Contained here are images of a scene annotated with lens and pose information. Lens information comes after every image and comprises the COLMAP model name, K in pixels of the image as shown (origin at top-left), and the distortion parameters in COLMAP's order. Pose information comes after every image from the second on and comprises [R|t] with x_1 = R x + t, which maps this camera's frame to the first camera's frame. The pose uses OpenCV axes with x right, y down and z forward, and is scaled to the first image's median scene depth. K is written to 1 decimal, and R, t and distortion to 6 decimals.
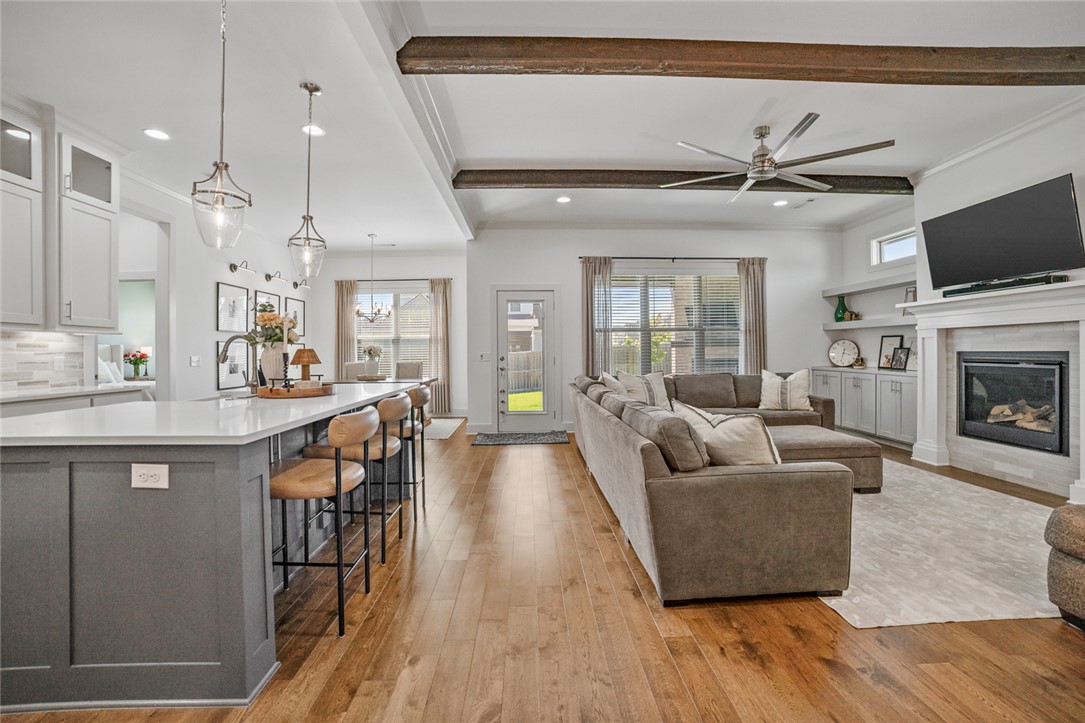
lens RADIAL K [[451.1, 0, 541.5], [0, 451.1, 350.9], [0, 0, 1]] dist [-0.081813, 0.026893]
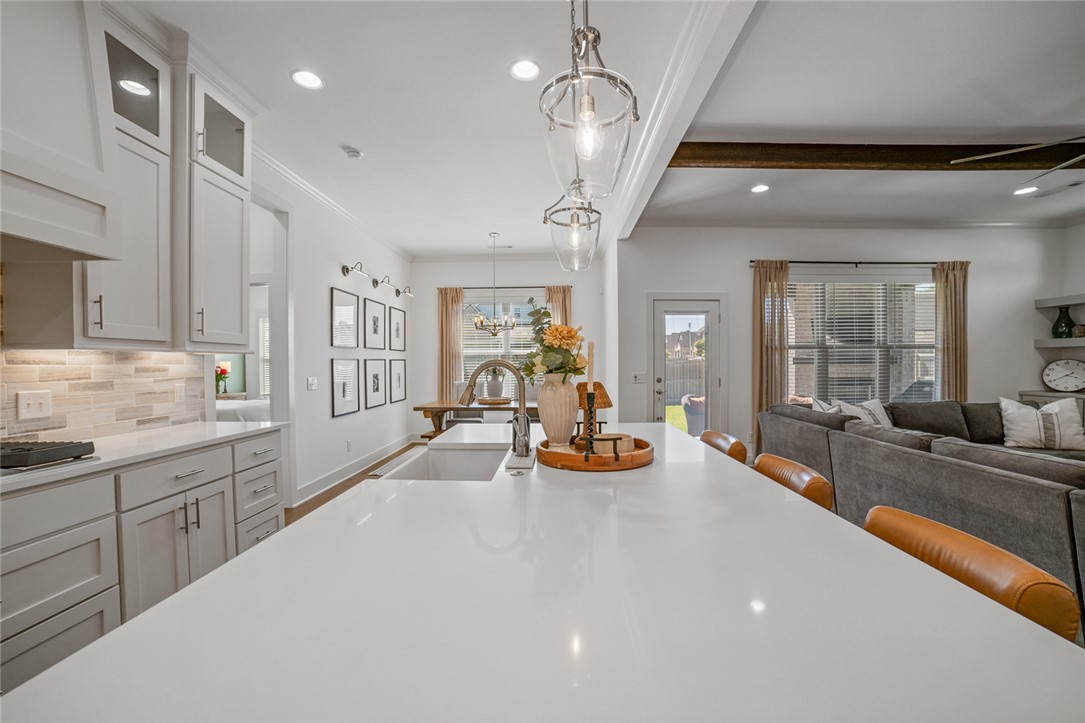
lens RADIAL K [[445.9, 0, 550.2], [0, 445.9, 370.8], [0, 0, 1]] dist [-0.086440, 0.028114]
pose [[0.998918, 0.005600, -0.046175, -0.306126], [-0.004710, 0.999801, 0.019369, -0.018195], [0.046274, -0.019130, 0.998746, 0.192775]]
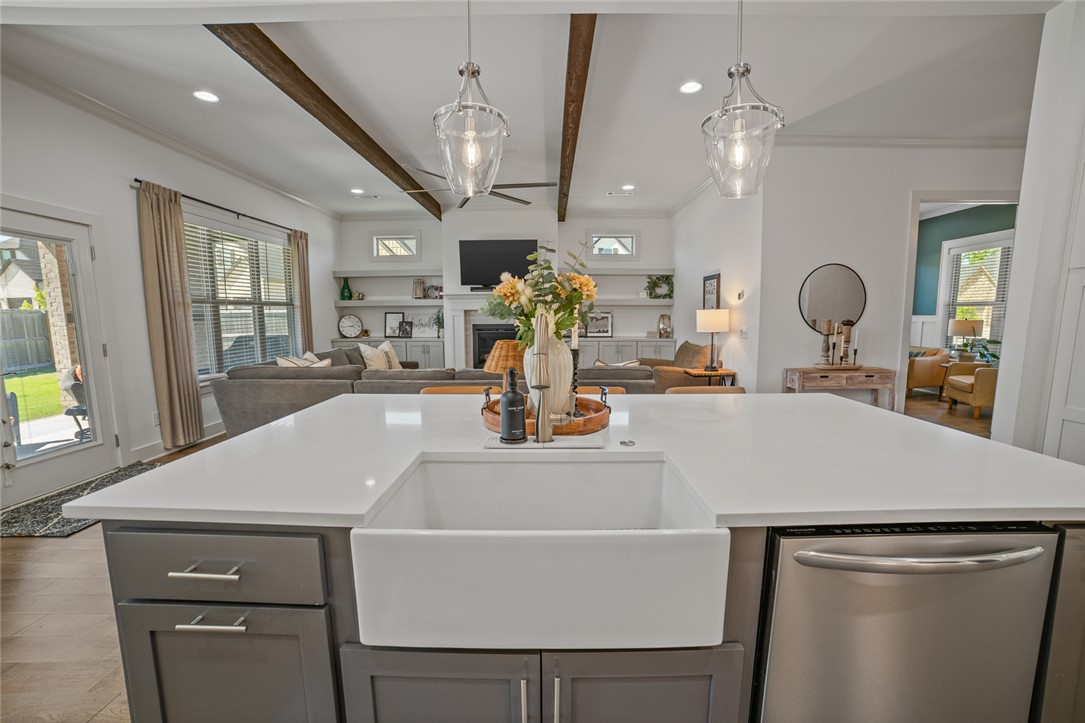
lens RADIAL K [[451.1, 0, 541.5], [0, 451.1, 350.9], [0, 0, 1]] dist [-0.081813, 0.026893]
pose [[0.029457, -0.075230, 0.996731, -0.602807], [0.006150, 0.997159, 0.075080, -0.019165], [-0.999547, 0.003919, 0.029836, 0.530994]]
